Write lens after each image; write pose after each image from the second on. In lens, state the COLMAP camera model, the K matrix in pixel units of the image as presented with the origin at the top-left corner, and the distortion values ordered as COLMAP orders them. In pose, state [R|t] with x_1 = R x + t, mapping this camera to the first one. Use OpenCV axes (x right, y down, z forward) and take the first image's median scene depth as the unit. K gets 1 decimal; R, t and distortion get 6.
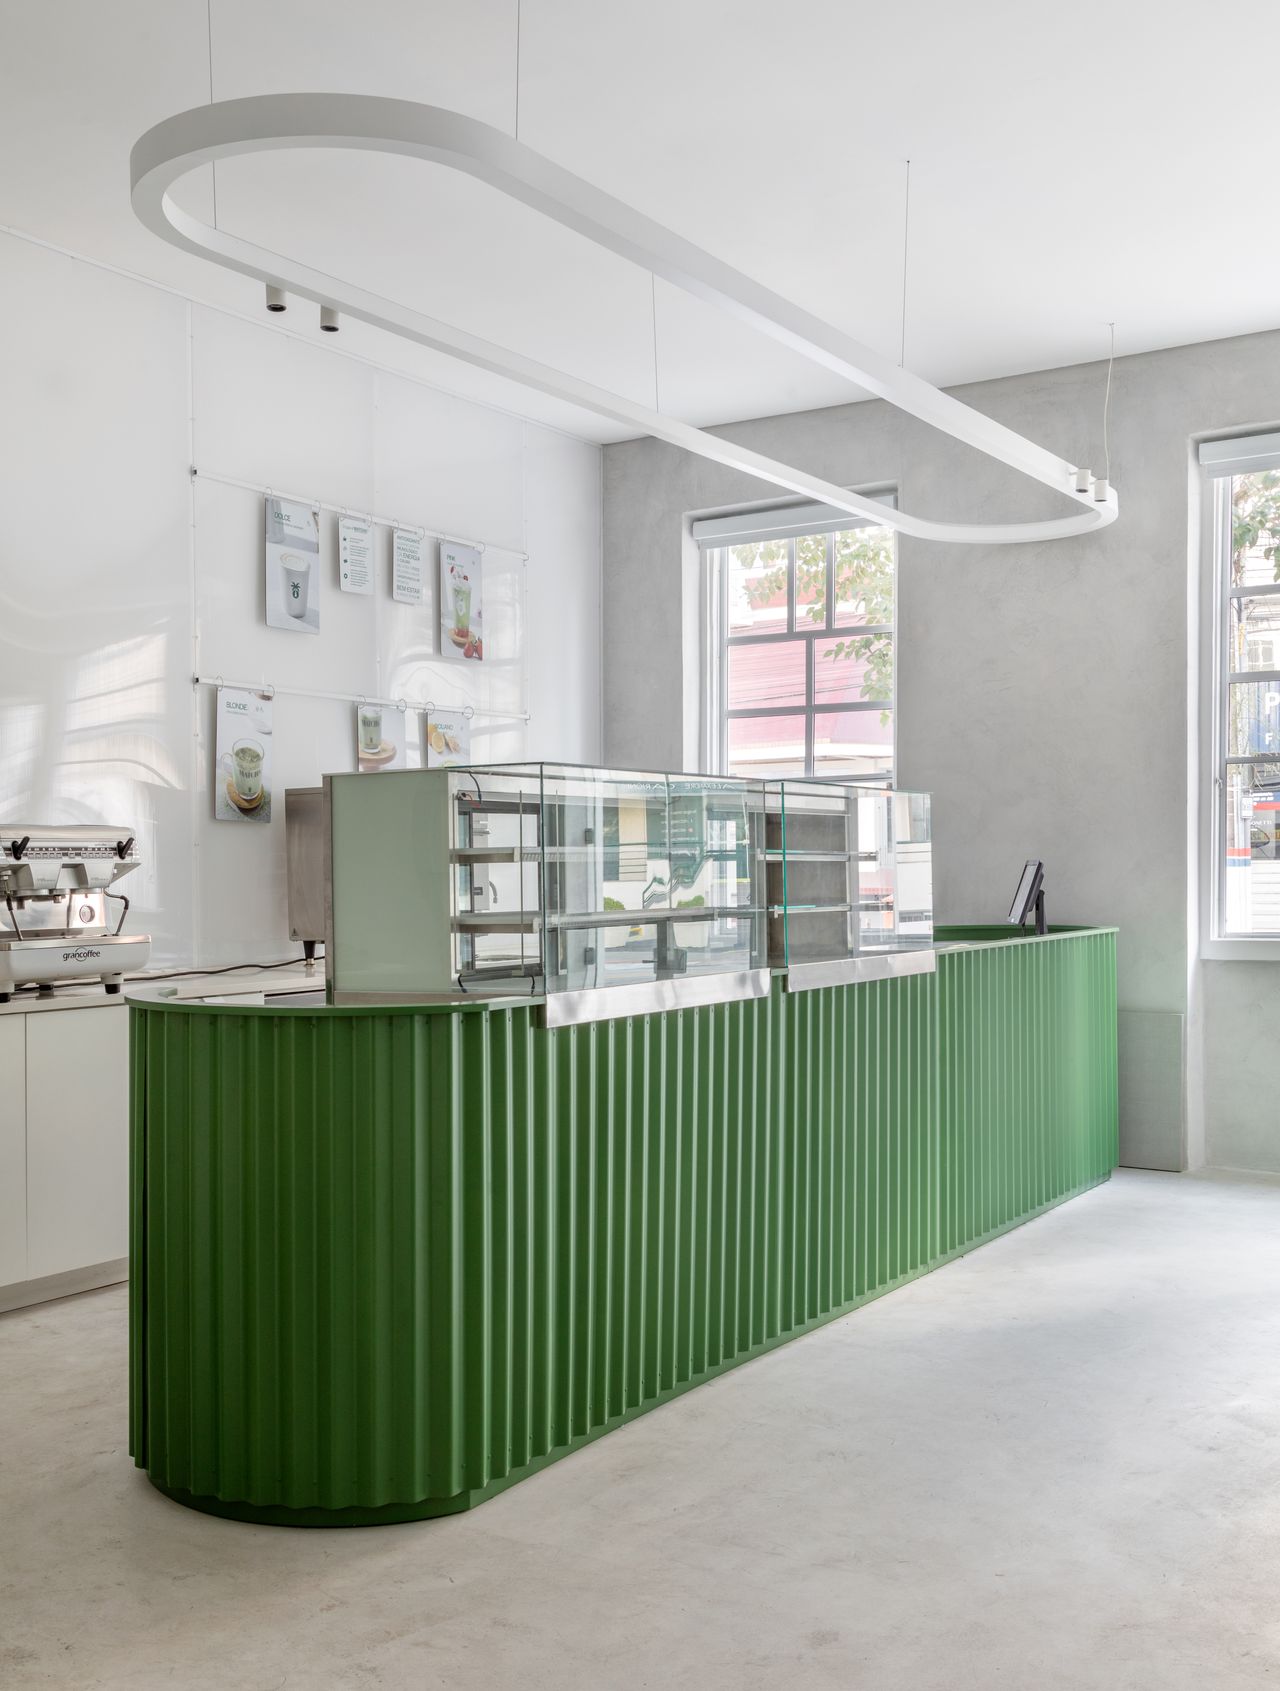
lens RADIAL K [[1701.7, 0, 640.8], [0, 1701.7, 859.5], [0, 0, 1]] dist [0.005126, 0.000000]
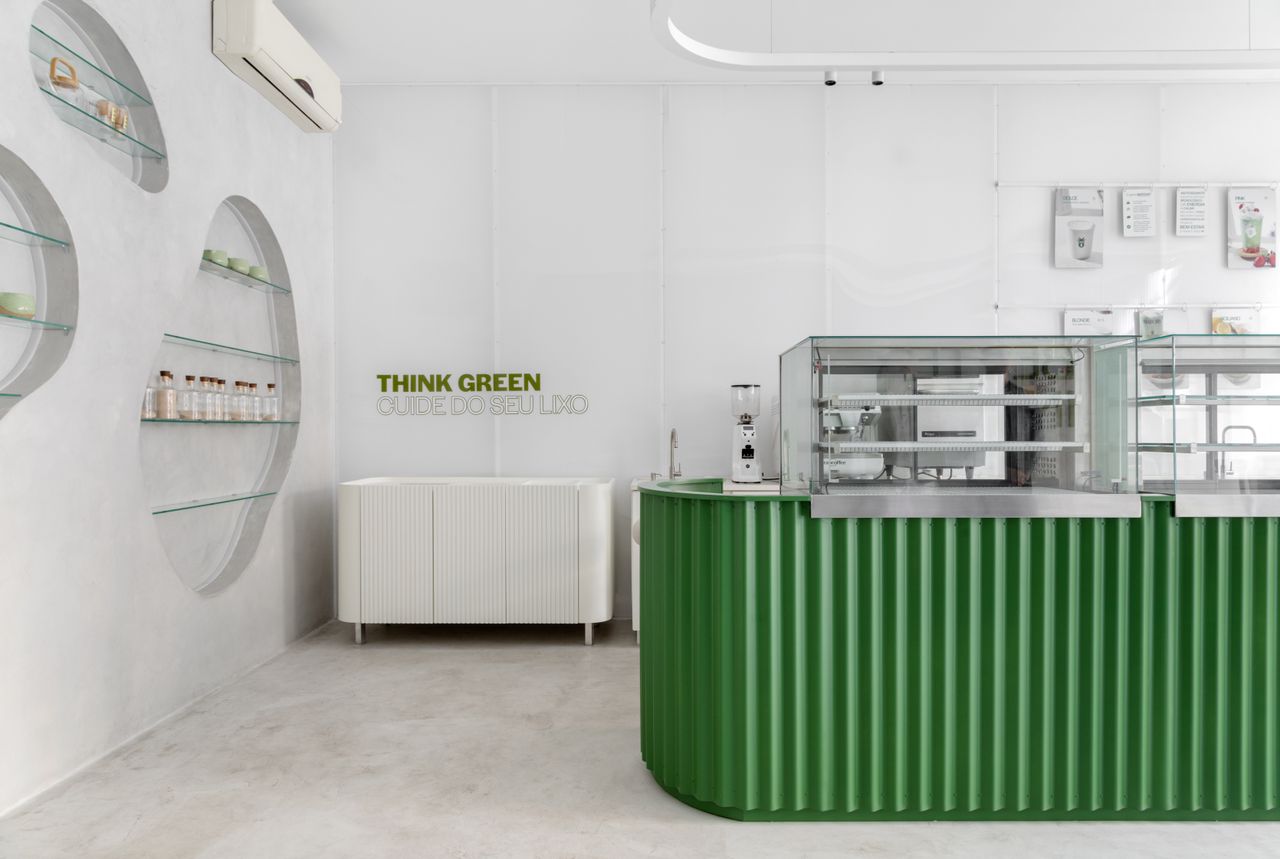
lens RADIAL K [[826.1, 0, 640.6], [0, 826.1, 415.8], [0, 0, 1]] dist [-0.004742, -0.000015]
pose [[0.525353, -0.006127, -0.850863, 0.228783], [0.001409, 0.999979, -0.006331, 0.007242], [0.850883, 0.002127, 0.525350, 0.243244]]
